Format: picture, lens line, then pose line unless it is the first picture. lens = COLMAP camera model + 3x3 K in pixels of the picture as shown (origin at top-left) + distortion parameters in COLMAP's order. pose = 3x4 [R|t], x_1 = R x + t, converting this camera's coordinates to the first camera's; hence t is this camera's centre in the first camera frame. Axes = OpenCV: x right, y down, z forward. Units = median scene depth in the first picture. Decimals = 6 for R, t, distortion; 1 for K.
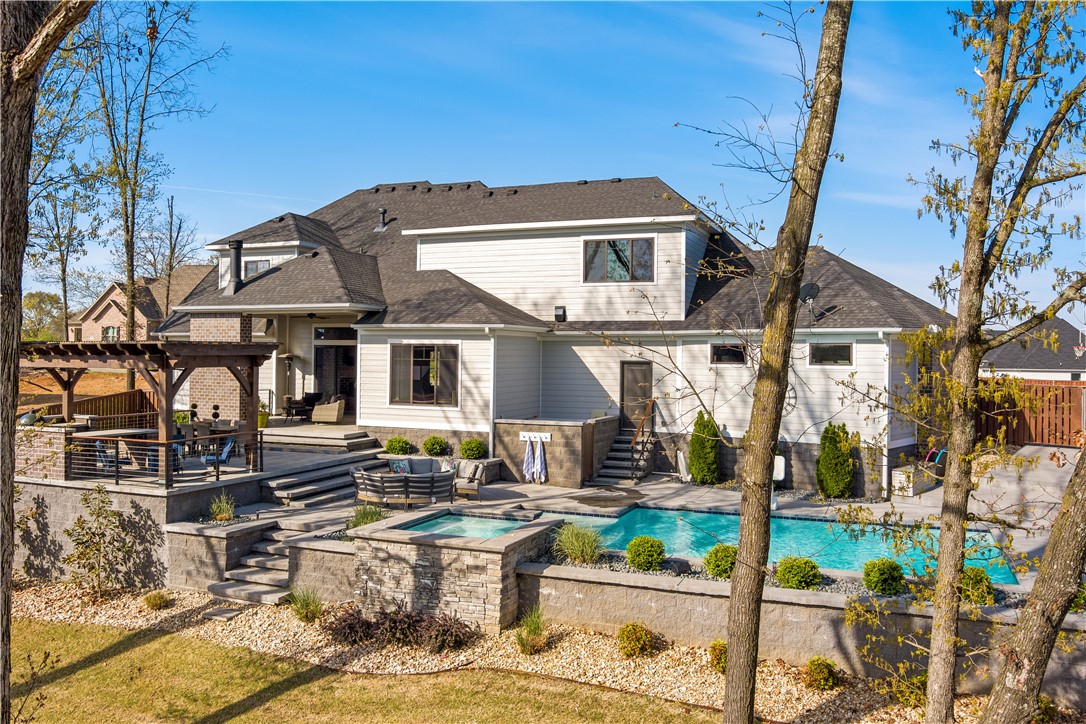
lens RADIAL K [[909.6, 0, 540.5], [0, 909.6, 357.0], [0, 0, 1]] dist [-0.035829, -0.025495]
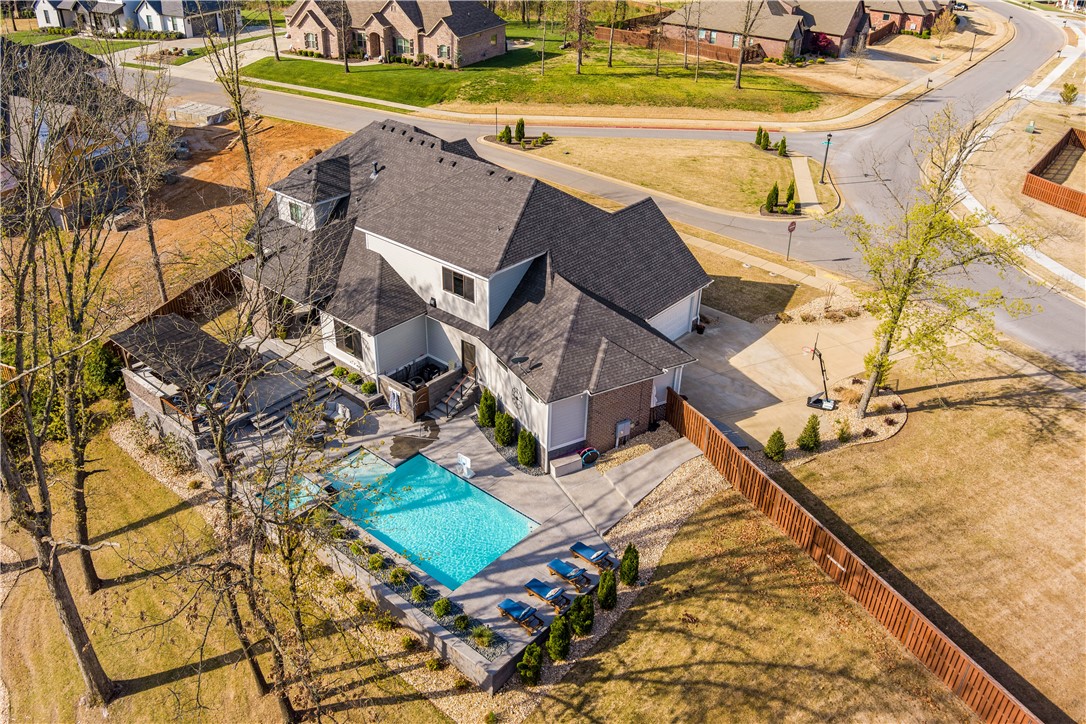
lens RADIAL K [[909.6, 0, 524.6], [0, 909.6, 358.2], [0, 0, 1]] dist [-0.035829, -0.025495]
pose [[0.944867, 0.161703, -0.284741, 0.732630], [-0.000928, 0.870882, 0.491491, -0.848895], [0.327452, -0.464129, 0.823018, -0.392564]]
